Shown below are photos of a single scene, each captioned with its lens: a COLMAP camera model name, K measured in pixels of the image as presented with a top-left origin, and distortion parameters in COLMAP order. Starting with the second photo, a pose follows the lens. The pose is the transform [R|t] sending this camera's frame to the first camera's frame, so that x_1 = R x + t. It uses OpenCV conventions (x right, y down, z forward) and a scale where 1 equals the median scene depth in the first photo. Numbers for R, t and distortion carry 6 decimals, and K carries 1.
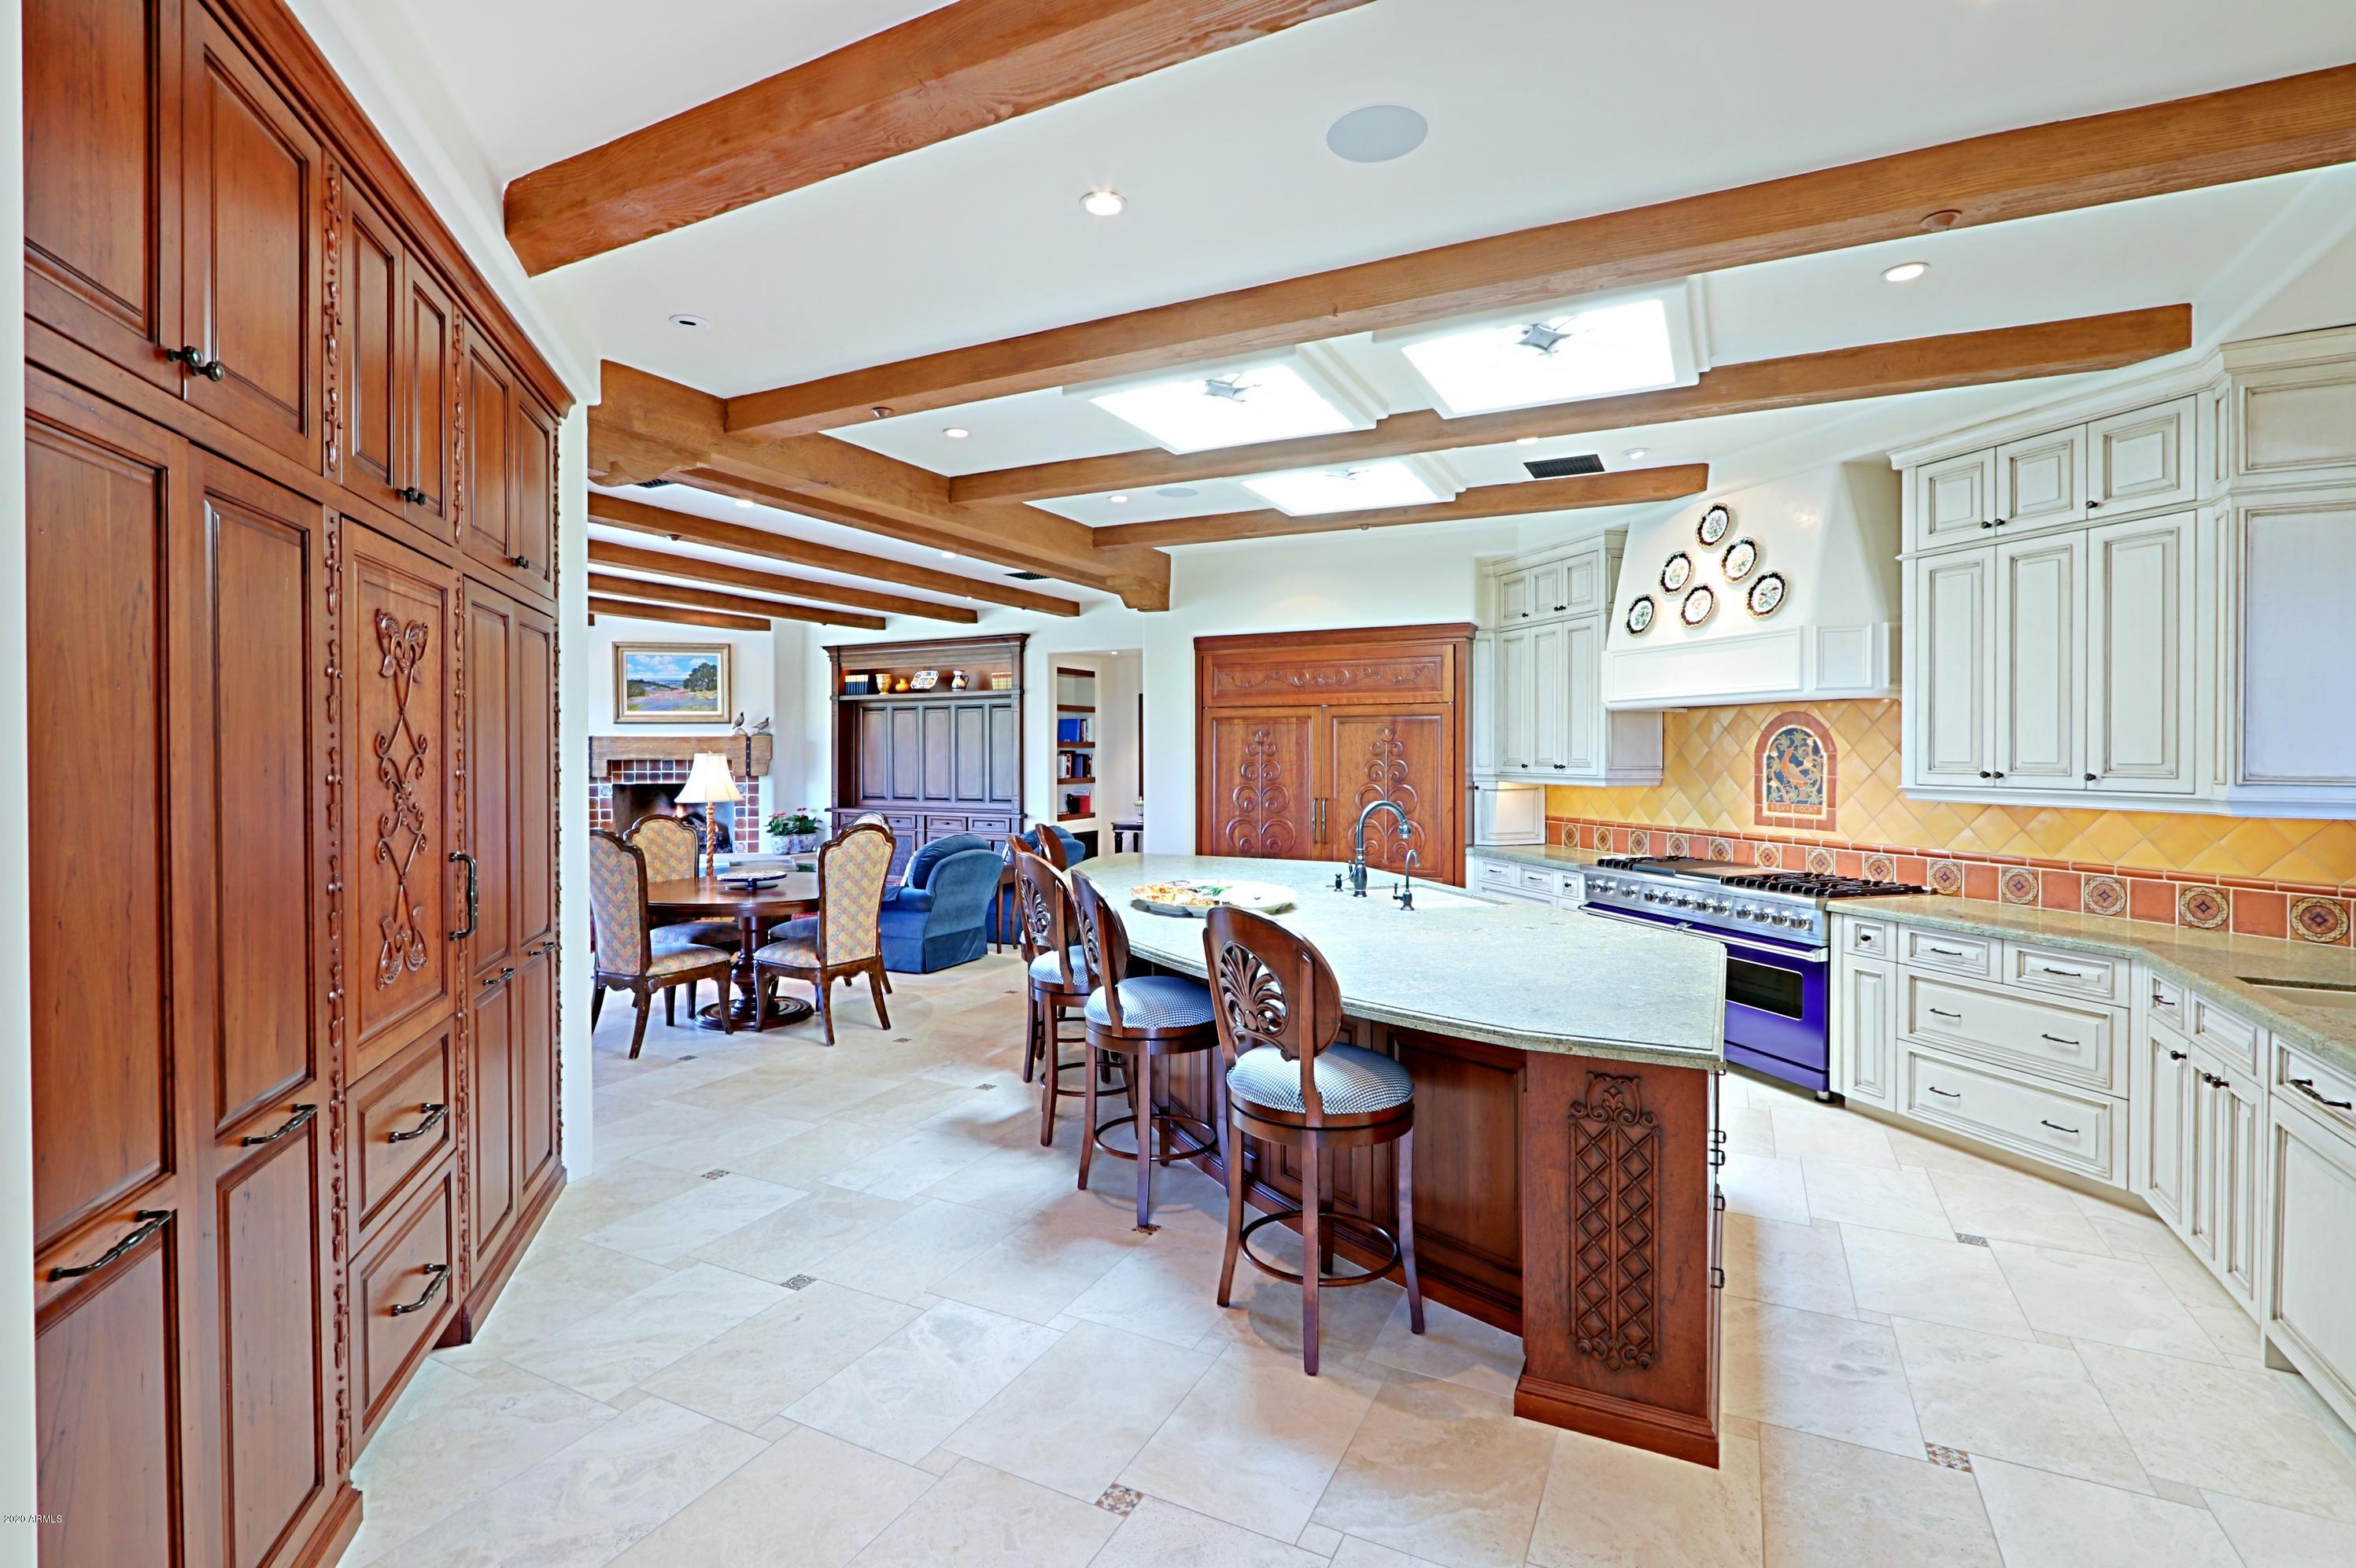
lens RADIAL K [[1086.6, 0, 1176.0], [0, 1086.6, 769.0], [0, 0, 1]] dist [-0.011573, 0.001607]
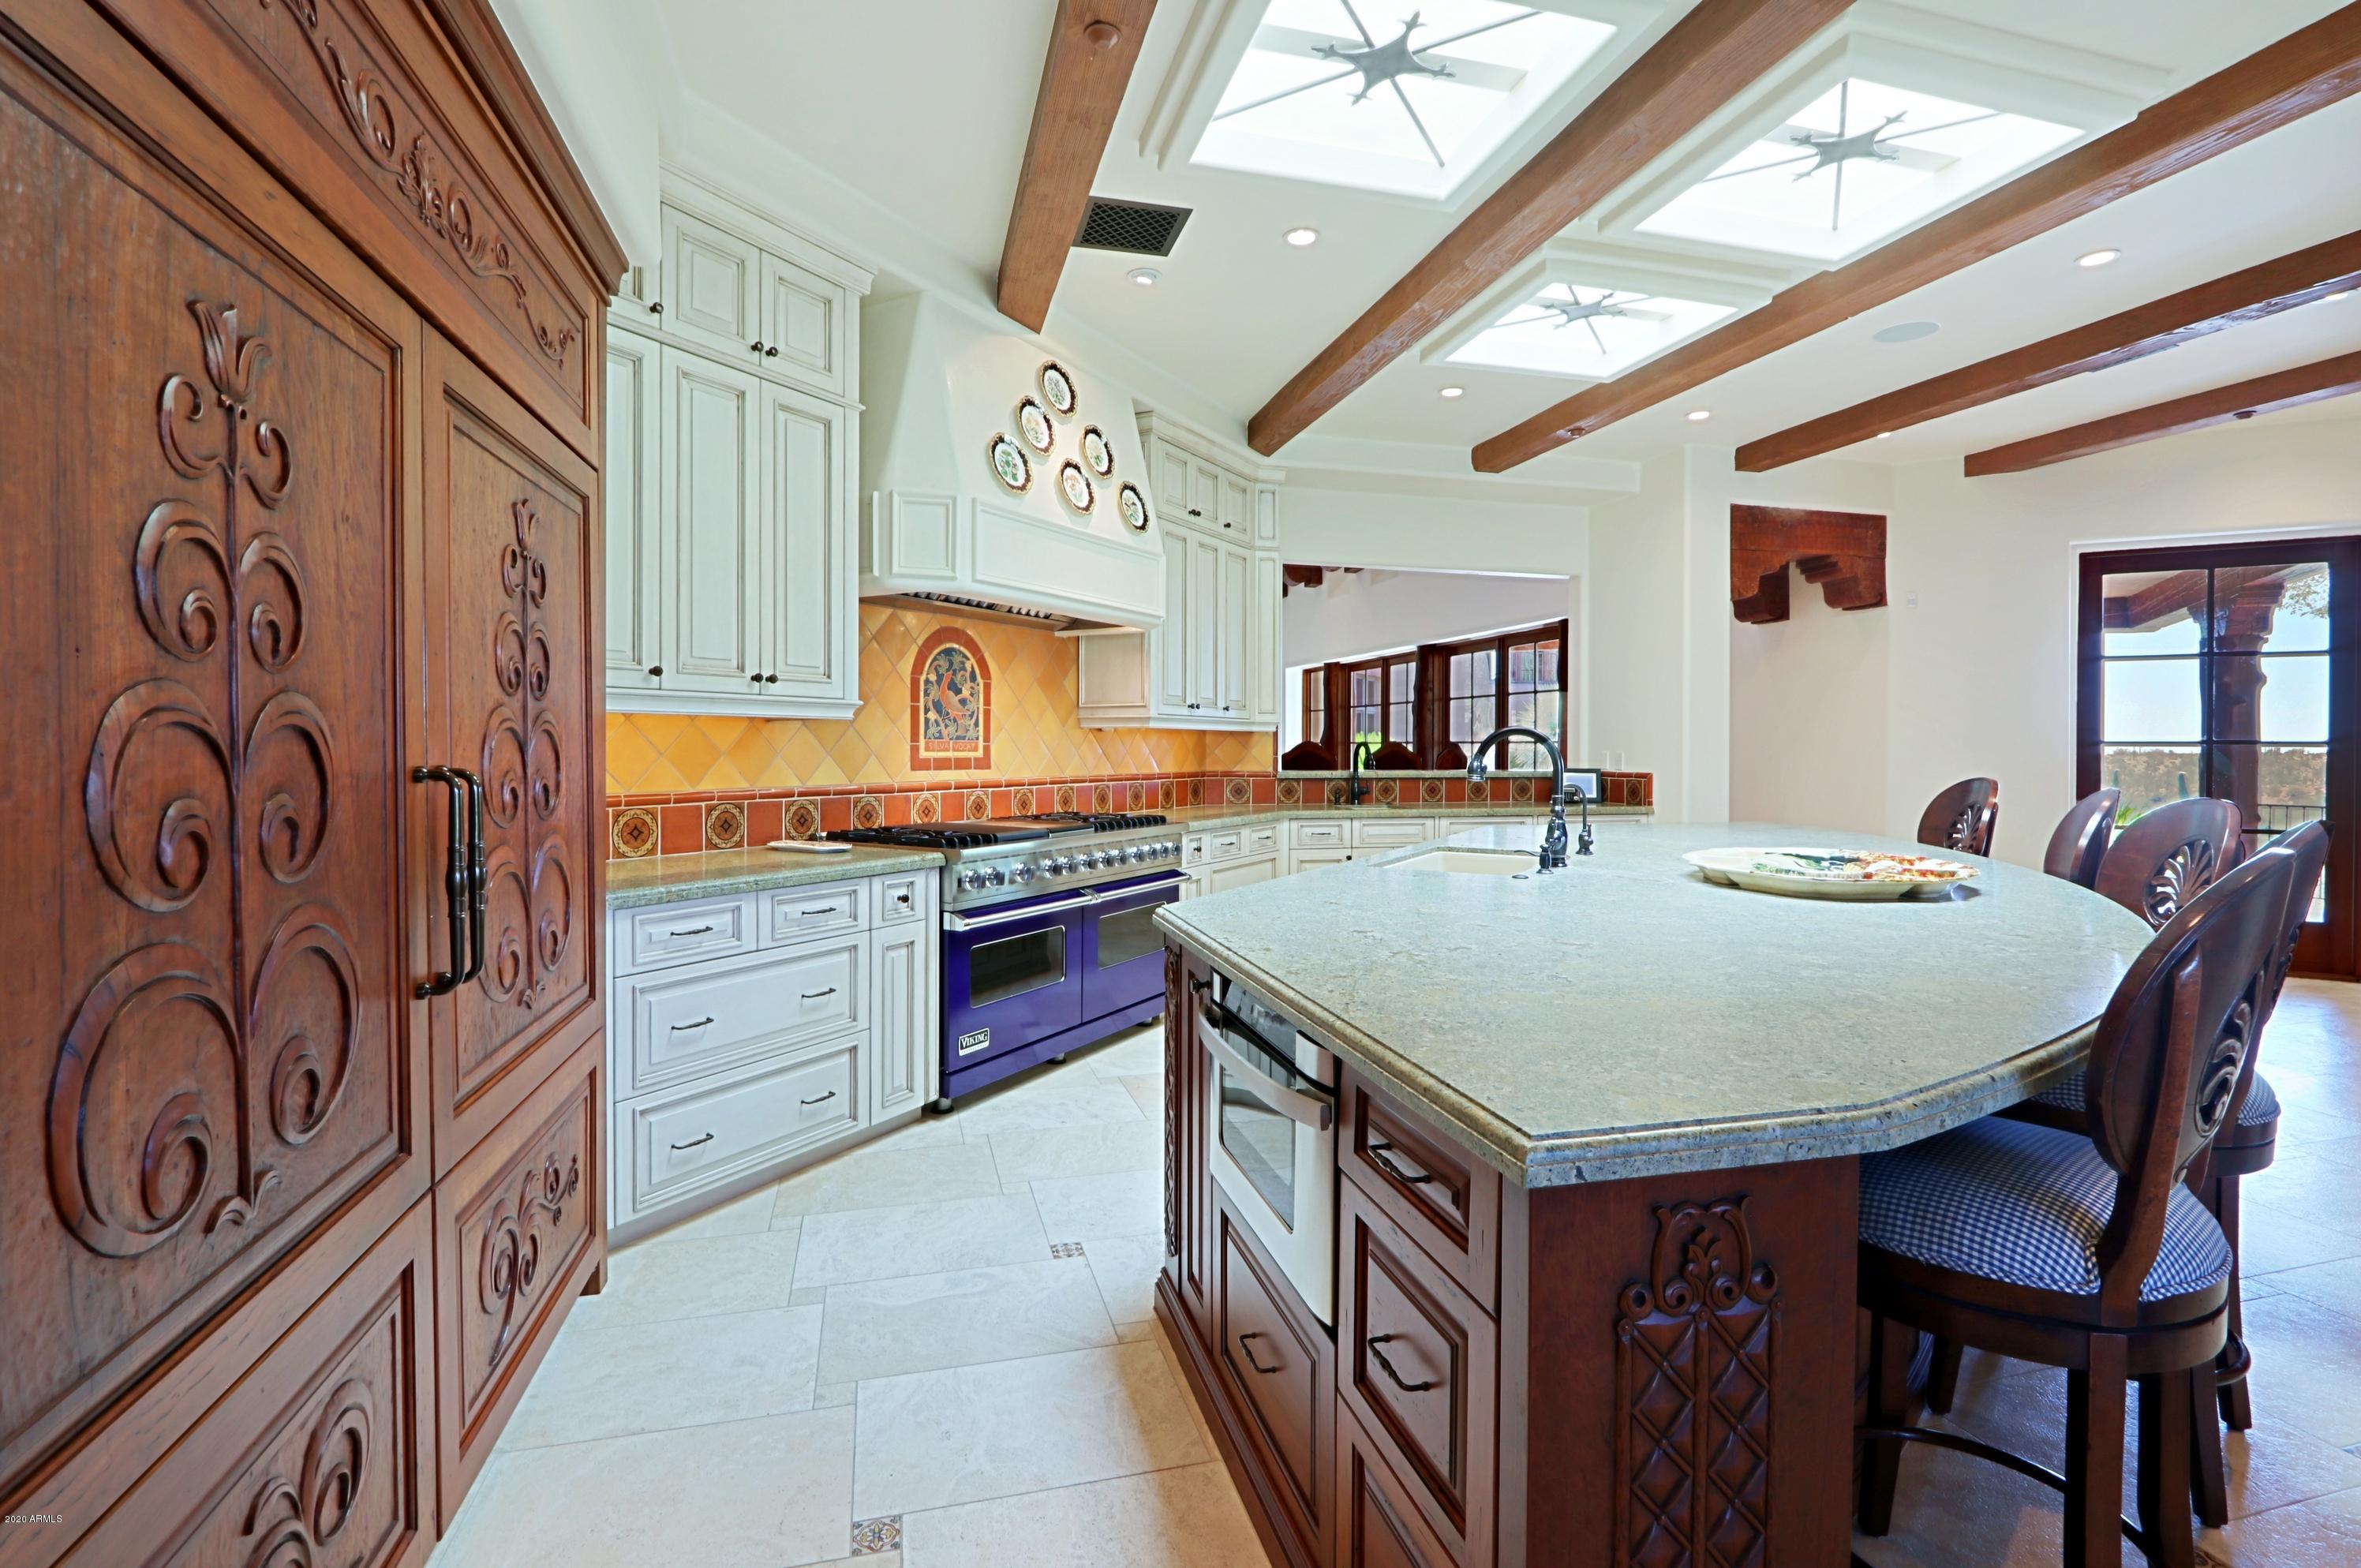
lens RADIAL K [[1089.1, 0, 1181.2], [0, 1089.1, 759.7], [0, 0, 1]] dist [-0.011573, 0.001607]
pose [[-0.665230, -0.014071, 0.746506, -0.157268], [0.007918, 0.999633, 0.025899, 0.026643], [-0.746596, 0.023139, -0.664875, 1.400974]]
